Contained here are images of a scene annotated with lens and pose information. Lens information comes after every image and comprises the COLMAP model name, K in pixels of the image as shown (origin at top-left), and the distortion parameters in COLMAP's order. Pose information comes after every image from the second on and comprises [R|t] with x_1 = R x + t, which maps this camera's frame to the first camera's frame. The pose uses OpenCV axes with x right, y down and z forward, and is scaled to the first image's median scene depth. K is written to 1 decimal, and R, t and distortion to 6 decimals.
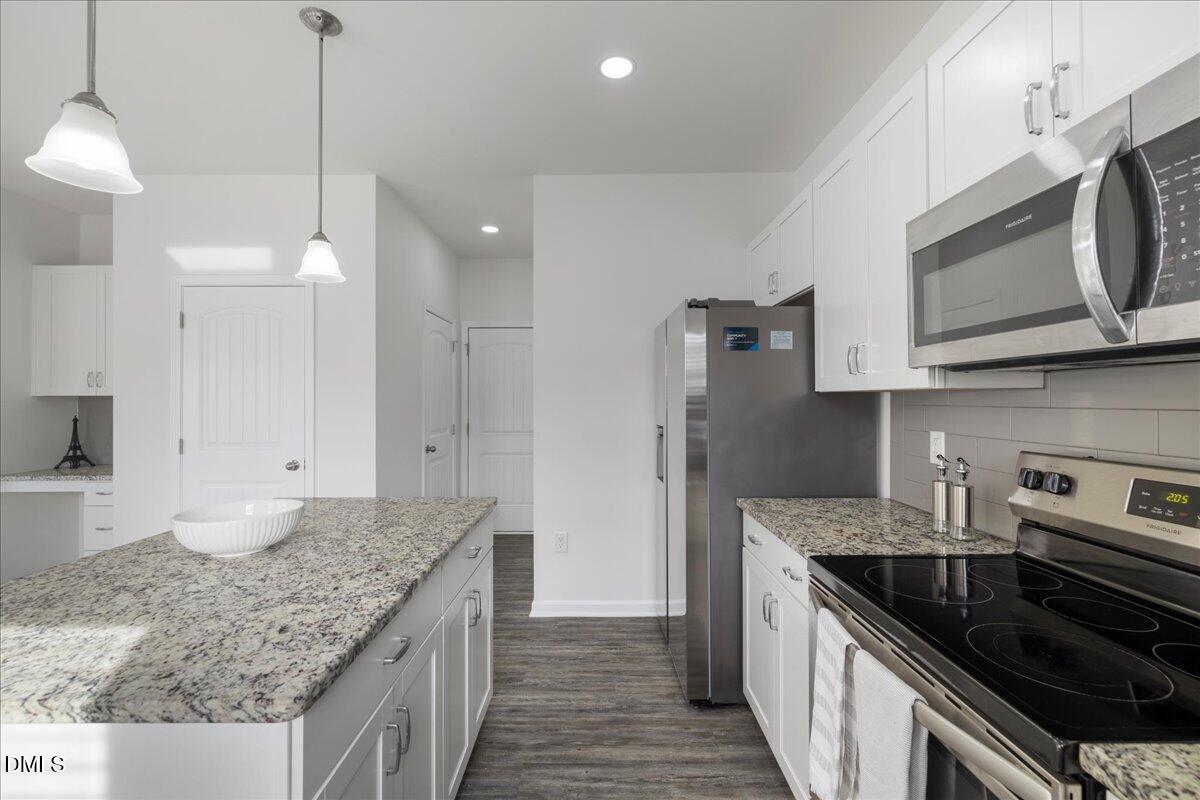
lens RADIAL K [[508.4, 0, 595.4], [0, 508.4, 396.1], [0, 0, 1]] dist [-0.000501, 0.000018]
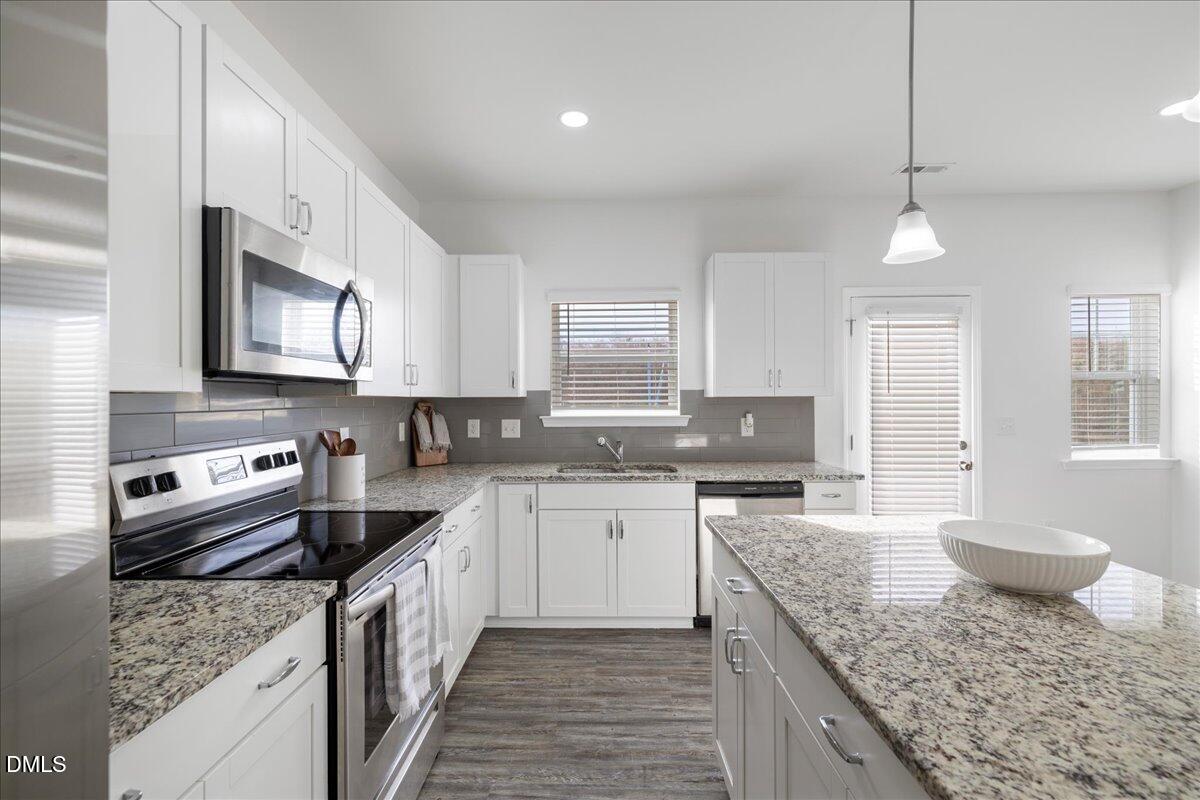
lens RADIAL K [[508.4, 0, 595.4], [0, 508.4, 396.1], [0, 0, 1]] dist [-0.000501, 0.000018]
pose [[-0.999862, 0.007825, 0.014685, -0.040475], [0.007587, 0.999840, -0.016184, 0.011456], [-0.014810, -0.016070, -0.999761, 2.148103]]
